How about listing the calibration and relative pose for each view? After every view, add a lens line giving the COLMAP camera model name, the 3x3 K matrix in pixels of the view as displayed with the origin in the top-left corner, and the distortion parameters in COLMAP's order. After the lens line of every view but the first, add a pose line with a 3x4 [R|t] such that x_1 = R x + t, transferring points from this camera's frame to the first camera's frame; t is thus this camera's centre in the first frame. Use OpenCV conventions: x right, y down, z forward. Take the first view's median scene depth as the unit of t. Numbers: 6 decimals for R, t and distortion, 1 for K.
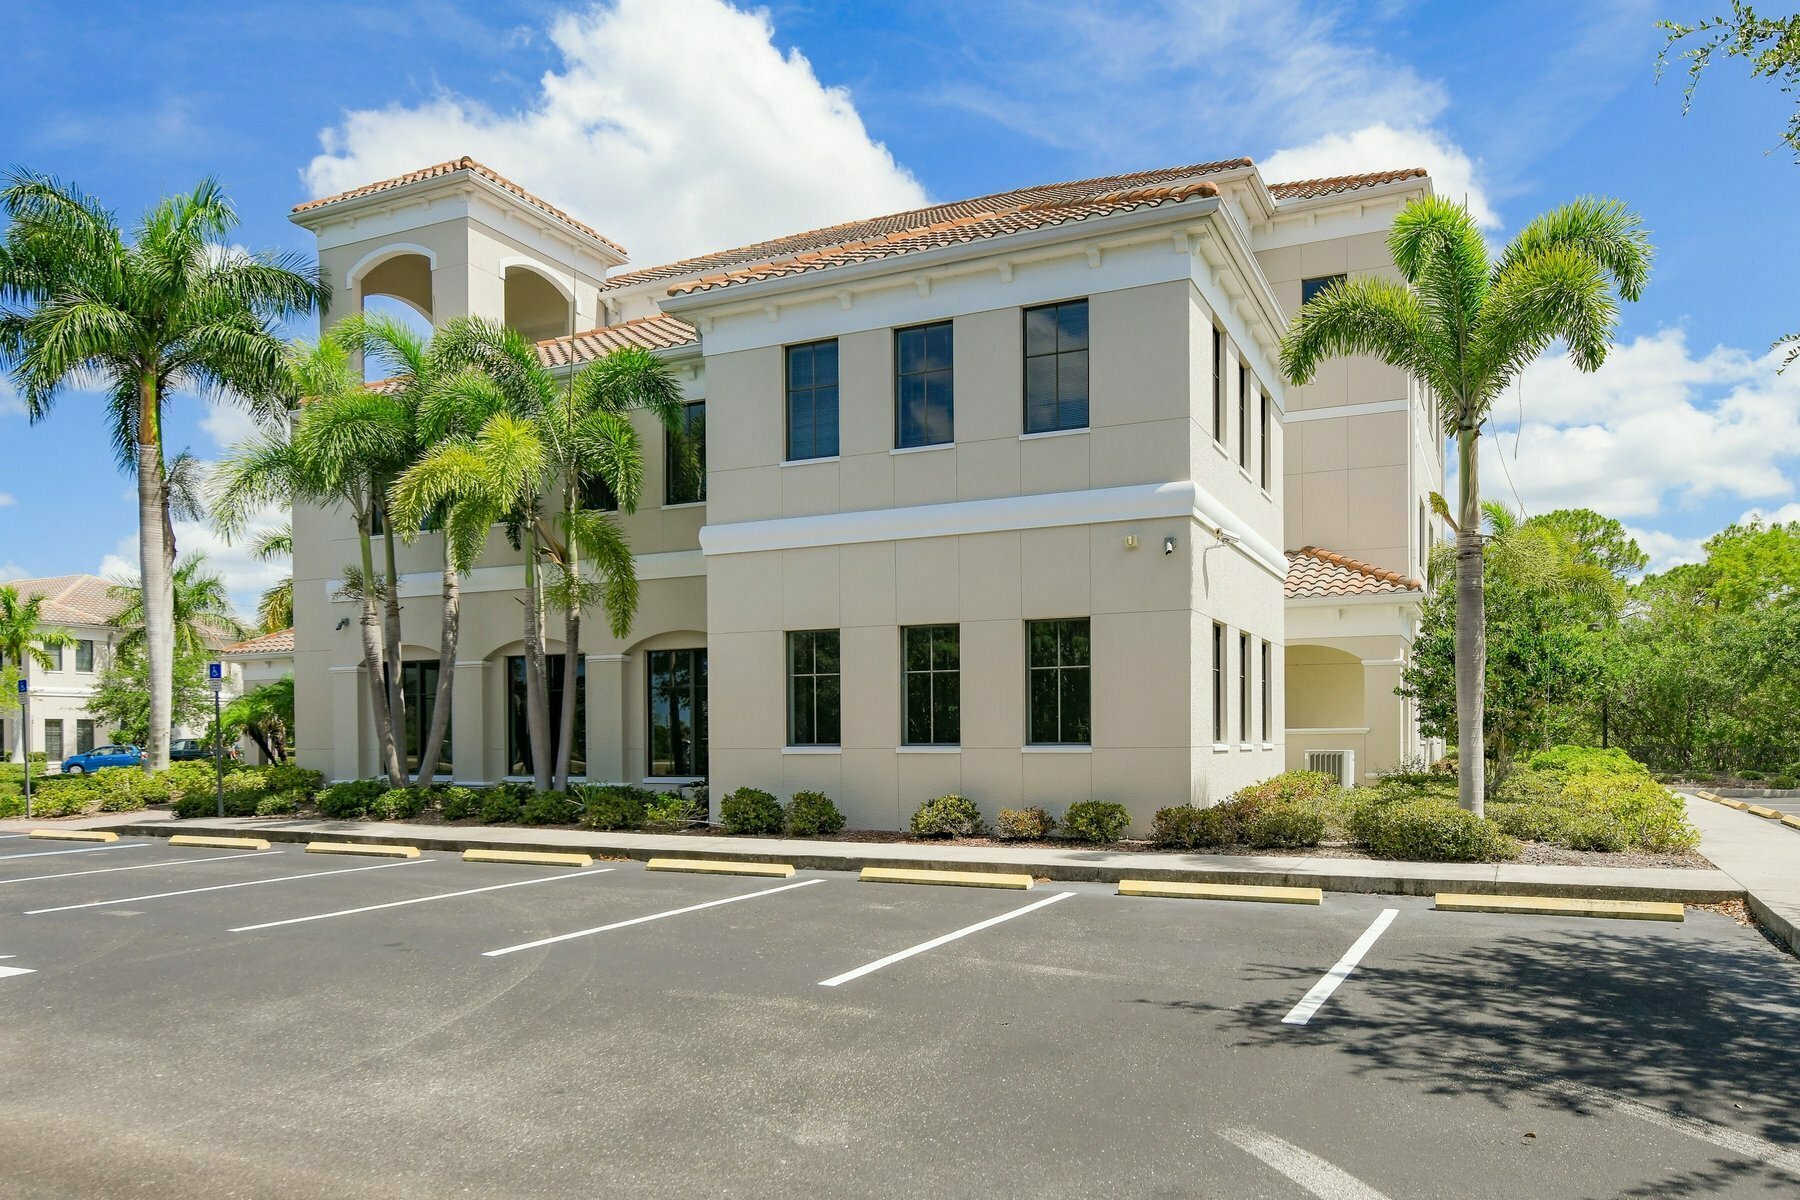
lens RADIAL K [[1178.5, 0, 967.2], [0, 1178.5, 758.8], [0, 0, 1]] dist [0.004911, -0.004980]
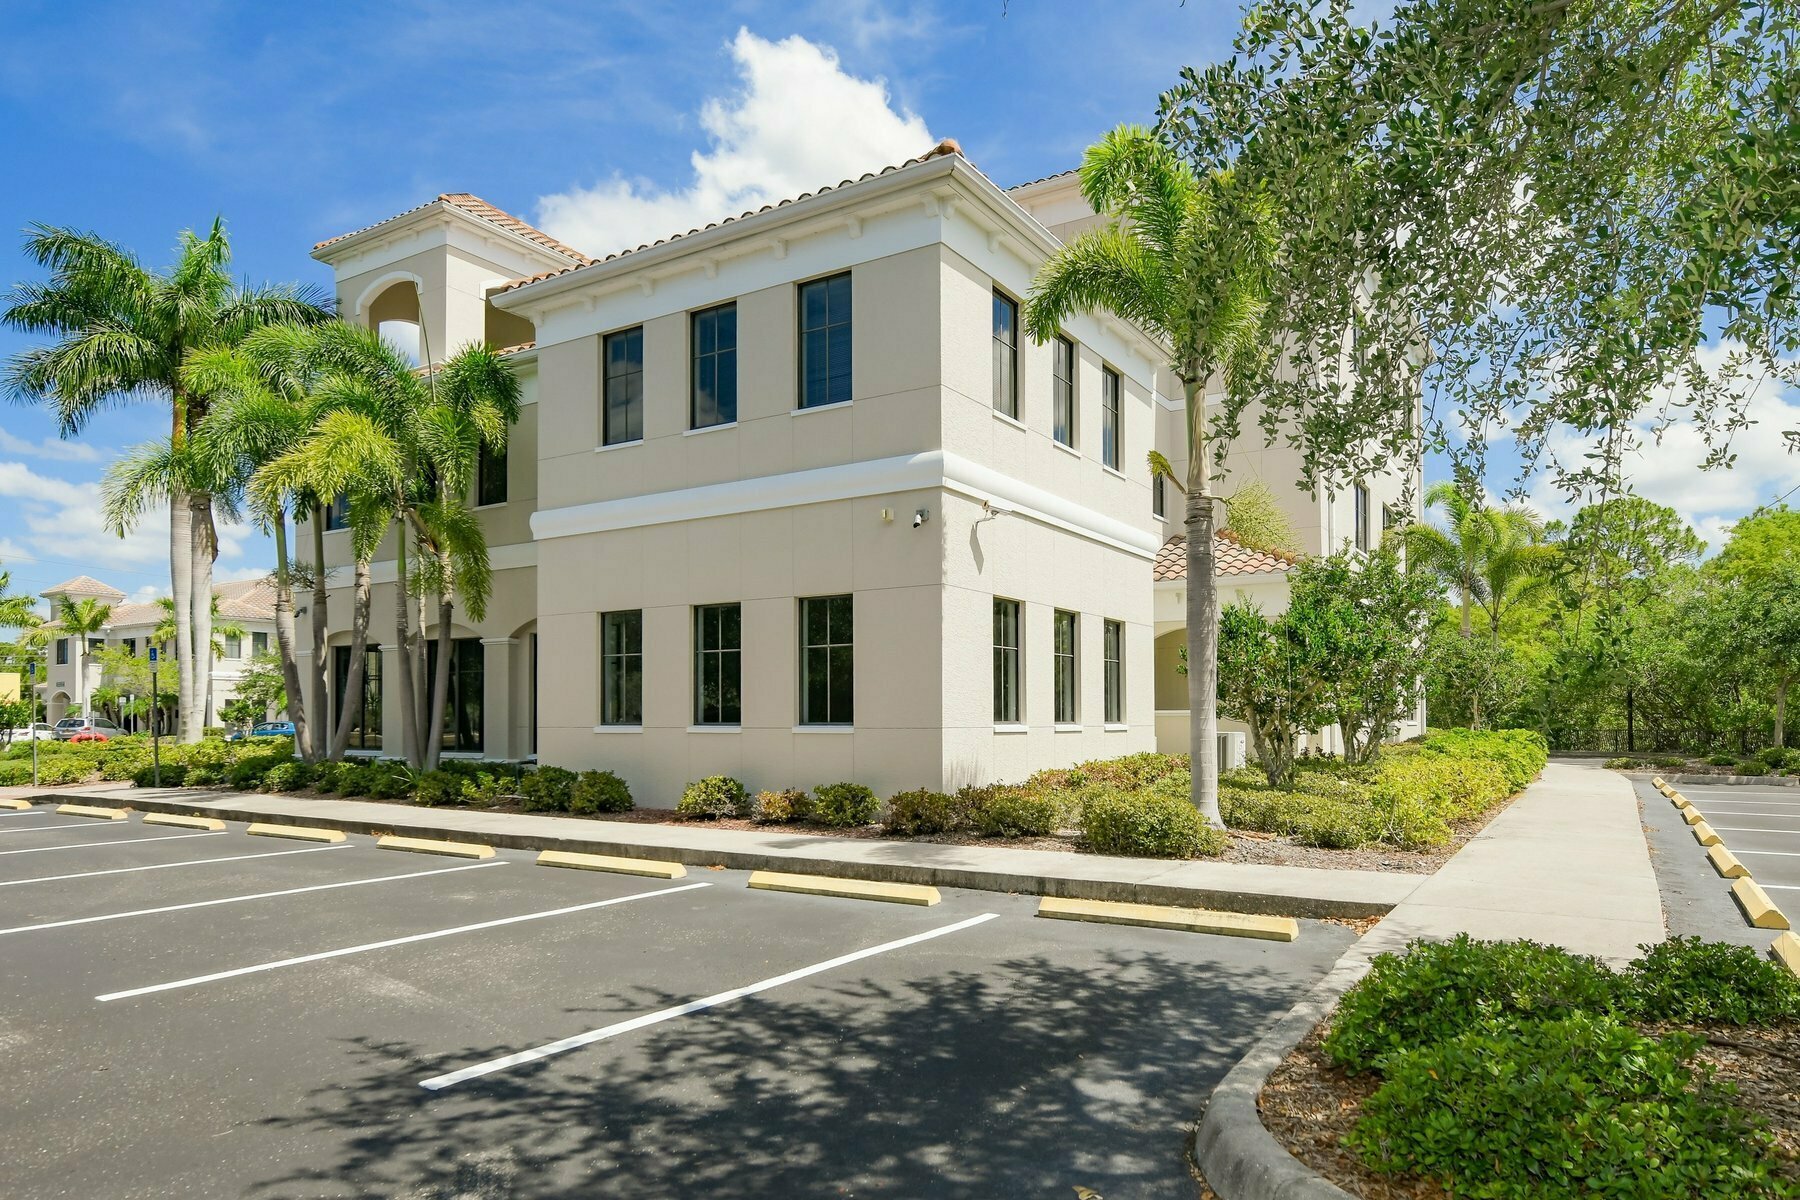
lens RADIAL K [[1063.8, 0, 945.2], [0, 1063.8, 708.3], [0, 0, 1]] dist [-0.006511, 0.008089]
pose [[0.992786, 0.003315, -0.119855, 0.282242], [-0.006628, 0.999607, -0.027255, -0.002321], [0.119717, 0.027852, 0.992417, 0.140639]]
